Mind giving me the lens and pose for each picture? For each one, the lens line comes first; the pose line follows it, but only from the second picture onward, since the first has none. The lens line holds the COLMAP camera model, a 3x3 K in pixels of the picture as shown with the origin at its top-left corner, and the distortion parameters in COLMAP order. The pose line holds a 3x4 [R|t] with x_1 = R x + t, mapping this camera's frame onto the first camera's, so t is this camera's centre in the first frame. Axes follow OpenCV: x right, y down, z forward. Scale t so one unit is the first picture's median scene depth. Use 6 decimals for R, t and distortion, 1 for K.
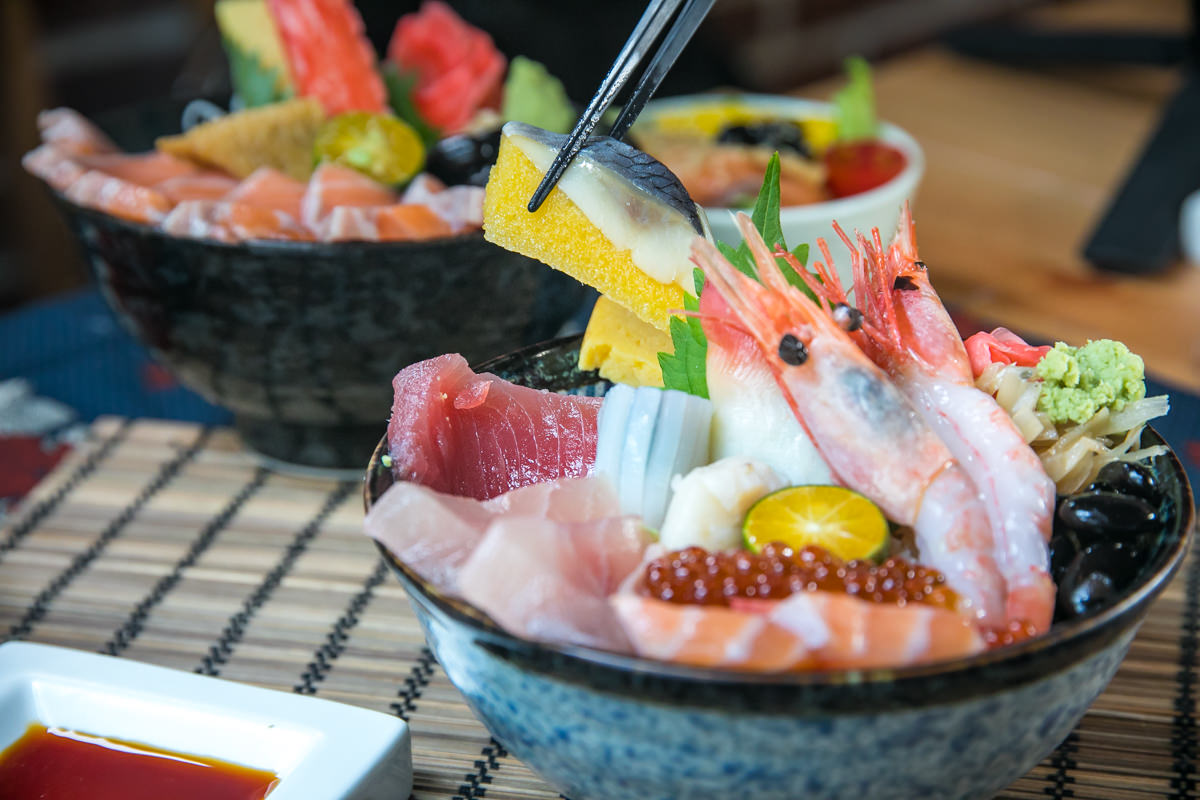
lens RADIAL K [[2317.0, 0, 605.6], [0, 2317.0, 364.5], [0, 0, 1]] dist [0.167098, -0.949044]
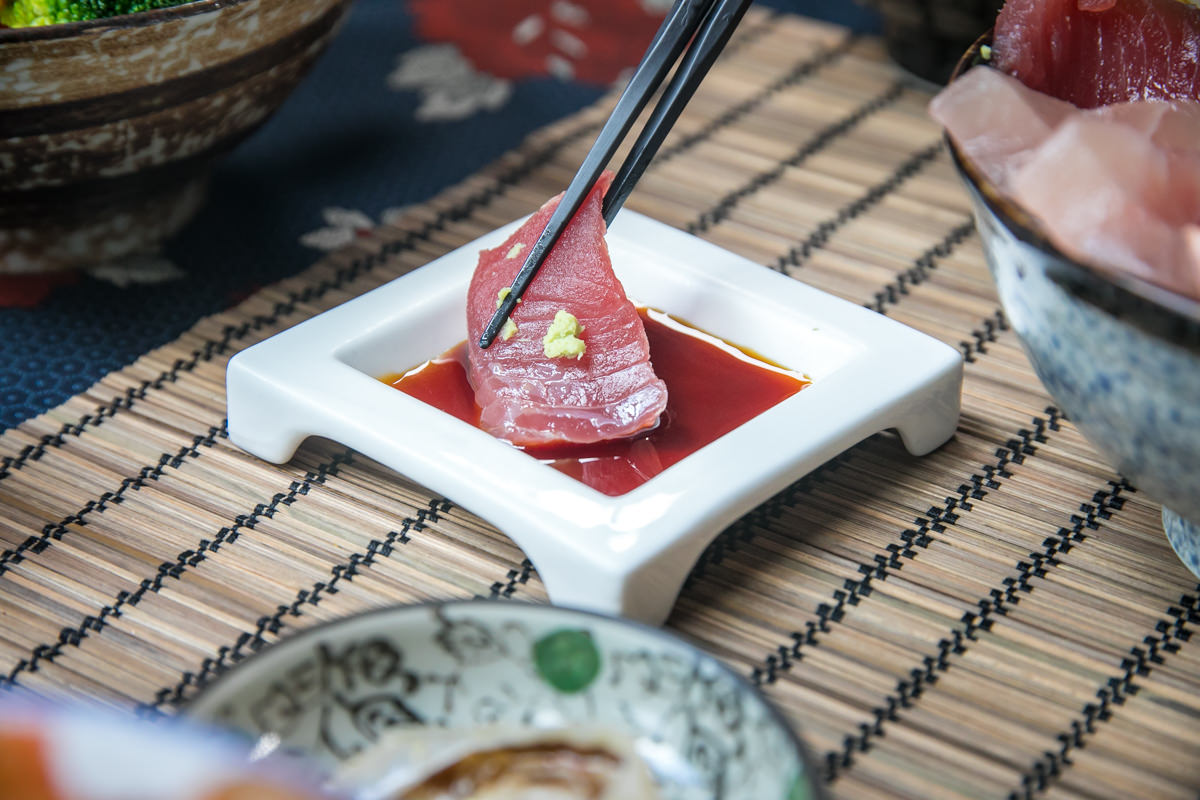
lens RADIAL K [[2317.0, 0, 605.6], [0, 2317.0, 364.5], [0, 0, 1]] dist [0.167098, -0.949044]
pose [[0.932398, 0.205264, -0.297492, 0.052589], [-0.167155, 0.974667, 0.148604, 0.045516], [0.320458, -0.088831, 0.943088, 0.105943]]
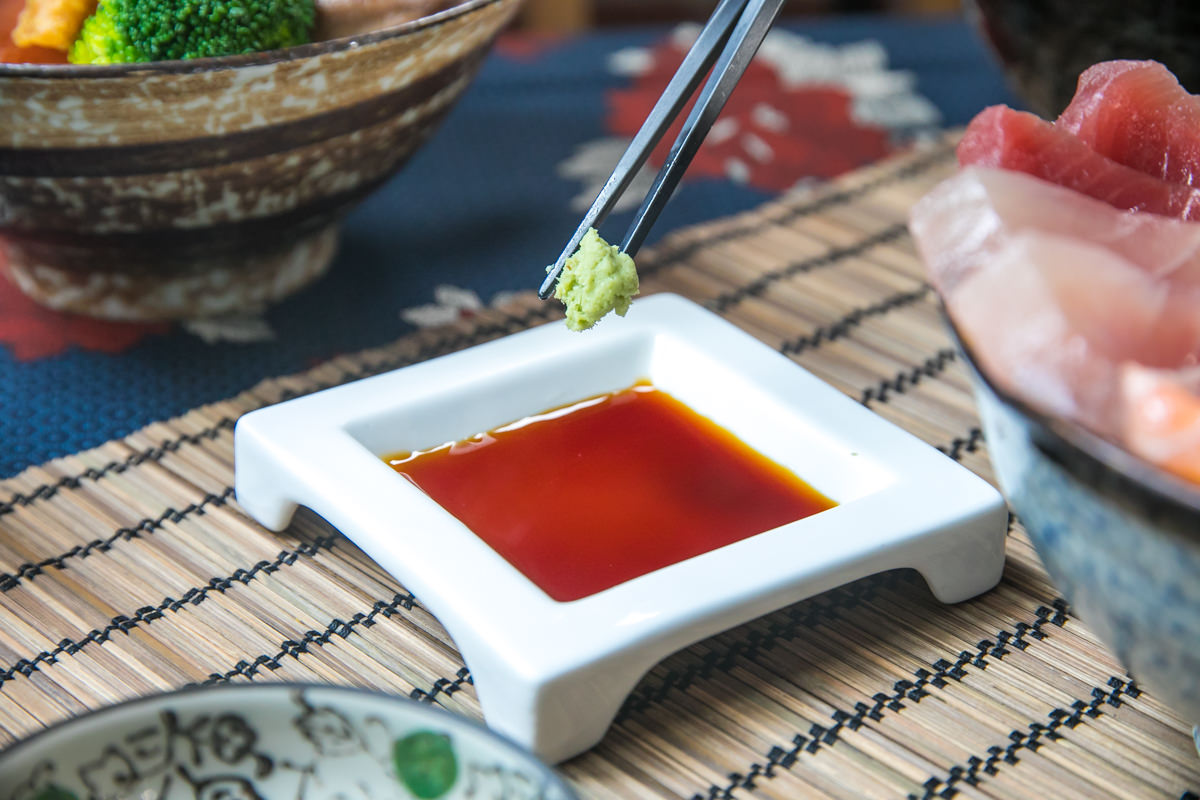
lens RADIAL K [[2317.0, 0, 605.6], [0, 2317.0, 364.5], [0, 0, 1]] dist [0.167098, -0.949044]
pose [[0.830082, 0.277618, -0.483624, 0.176346], [-0.242782, 0.960676, 0.134757, 0.031103], [0.502016, 0.005556, 0.864840, 0.214577]]
